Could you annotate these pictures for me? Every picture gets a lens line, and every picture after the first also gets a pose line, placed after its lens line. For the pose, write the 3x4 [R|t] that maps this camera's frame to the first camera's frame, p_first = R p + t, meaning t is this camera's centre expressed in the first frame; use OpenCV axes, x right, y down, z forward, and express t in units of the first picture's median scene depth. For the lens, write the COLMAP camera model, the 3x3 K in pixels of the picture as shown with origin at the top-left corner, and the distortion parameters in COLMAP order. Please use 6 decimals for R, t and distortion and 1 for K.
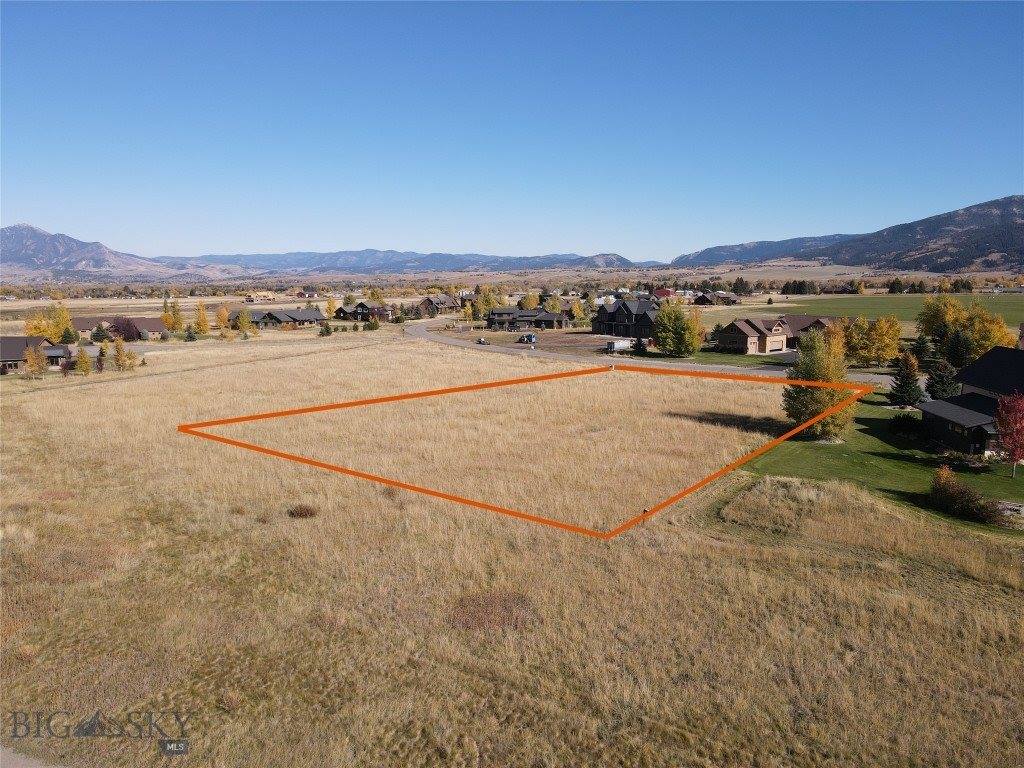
lens RADIAL K [[749.9, 0, 514.5], [0, 749.9, 381.6], [0, 0, 1]] dist [-0.001671, 0.038682]
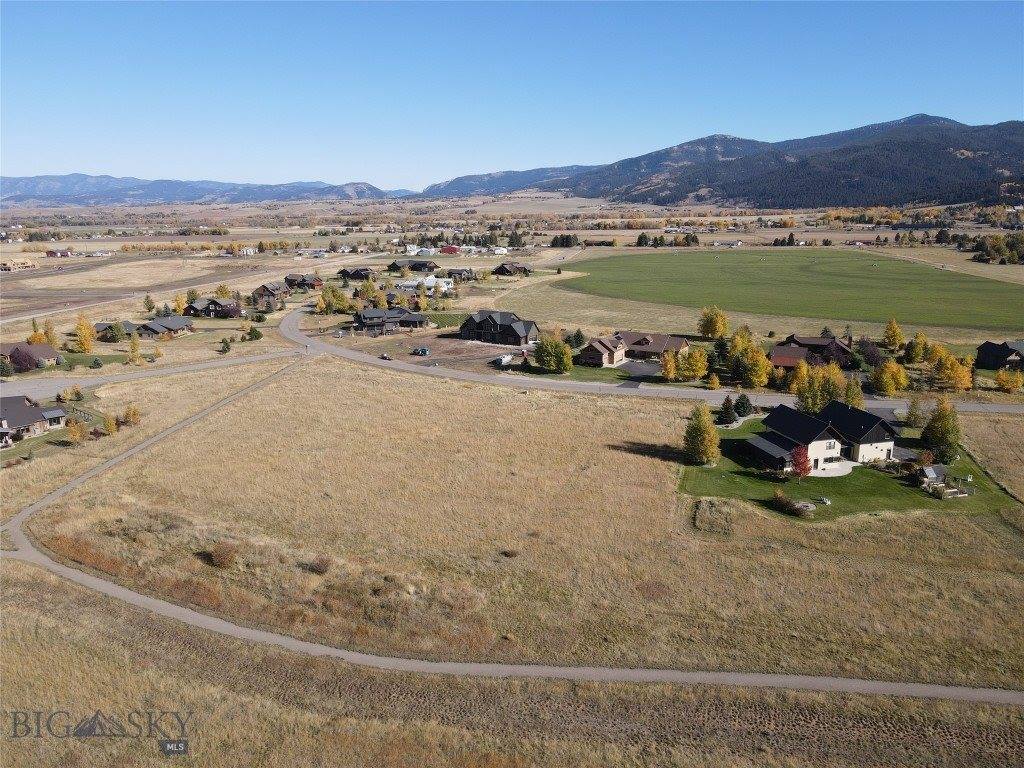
lens RADIAL K [[749.9, 0, 514.5], [0, 749.9, 381.6], [0, 0, 1]] dist [-0.001671, 0.038682]
pose [[0.947477, -0.078121, 0.310135, -0.210824], [0.048660, 0.993631, 0.101632, -0.118310], [-0.316099, -0.081203, 0.945245, -0.208533]]
